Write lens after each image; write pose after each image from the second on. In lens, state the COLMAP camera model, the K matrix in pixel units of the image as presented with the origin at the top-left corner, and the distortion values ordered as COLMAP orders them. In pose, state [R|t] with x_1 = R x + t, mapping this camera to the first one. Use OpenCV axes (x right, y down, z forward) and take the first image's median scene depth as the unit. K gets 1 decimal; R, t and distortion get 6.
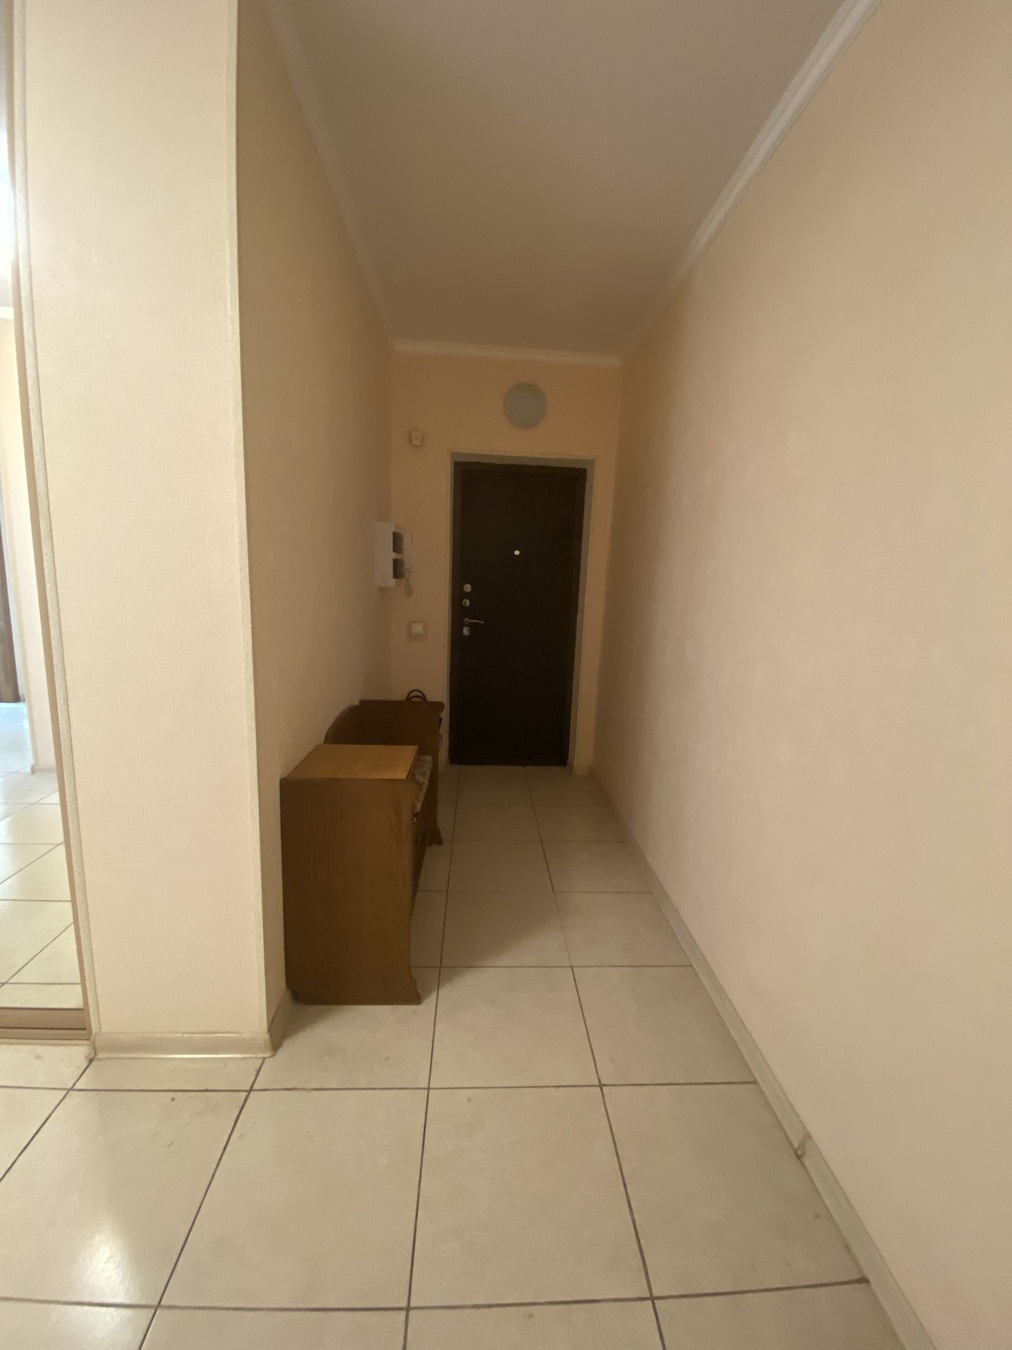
lens RADIAL K [[547.7, 0, 512.5], [0, 547.7, 673.8], [0, 0, 1]] dist [0.022102, -0.020978]
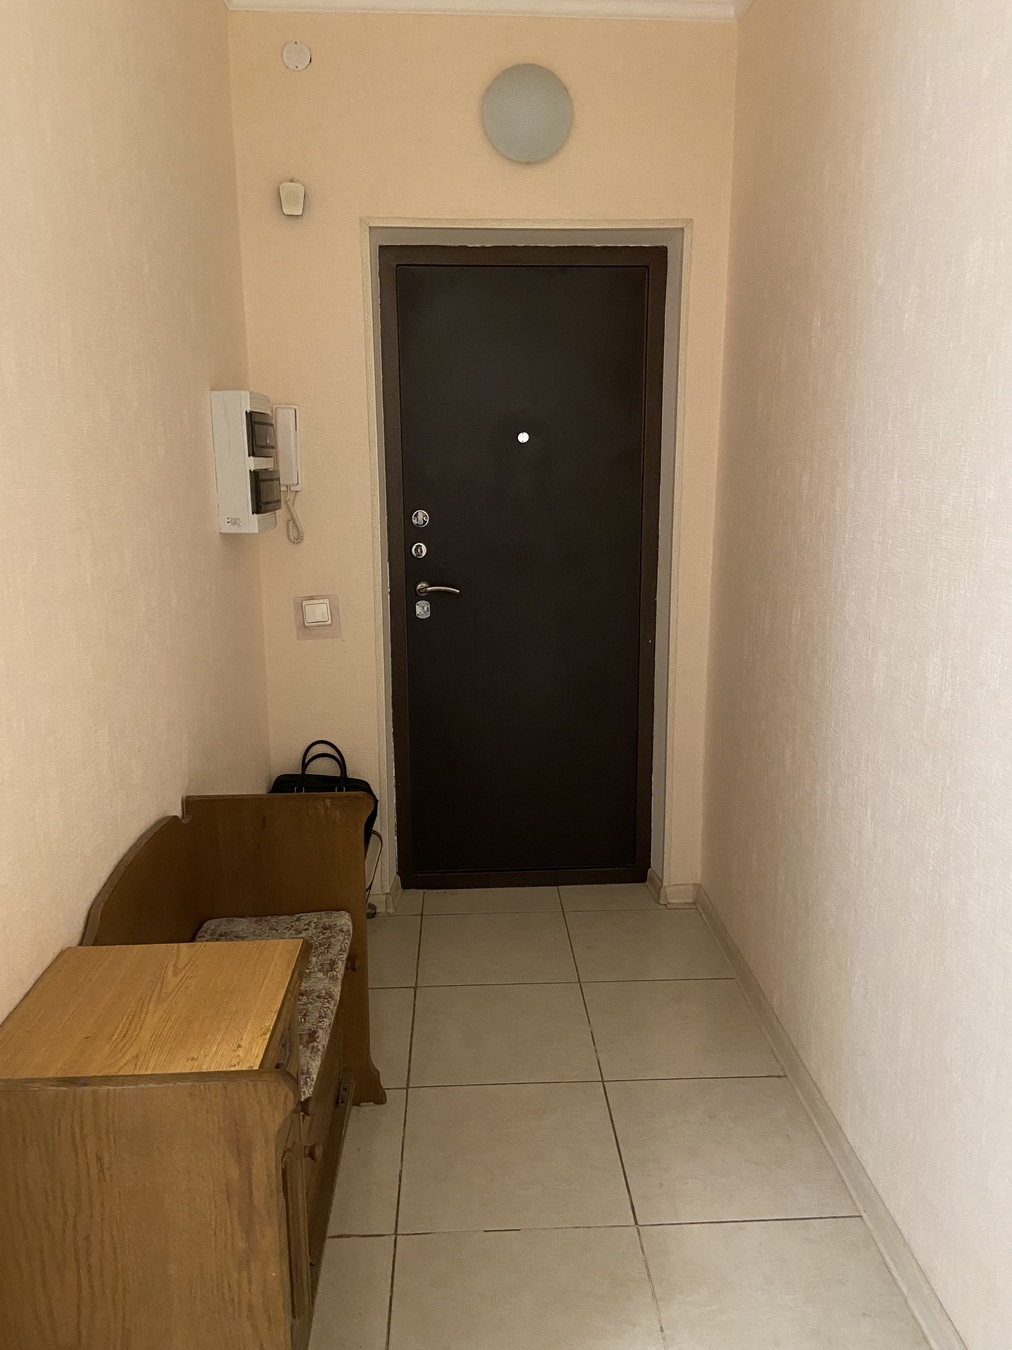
lens RADIAL K [[1037.9, 0, 506.0], [0, 1037.9, 675.0], [0, 0, 1]] dist [0.027581, -0.002805]
pose [[0.998841, -0.042262, -0.023019, 0.006475], [0.042886, 0.998706, 0.027325, -0.054067], [0.021834, -0.028281, 0.999362, 0.135163]]
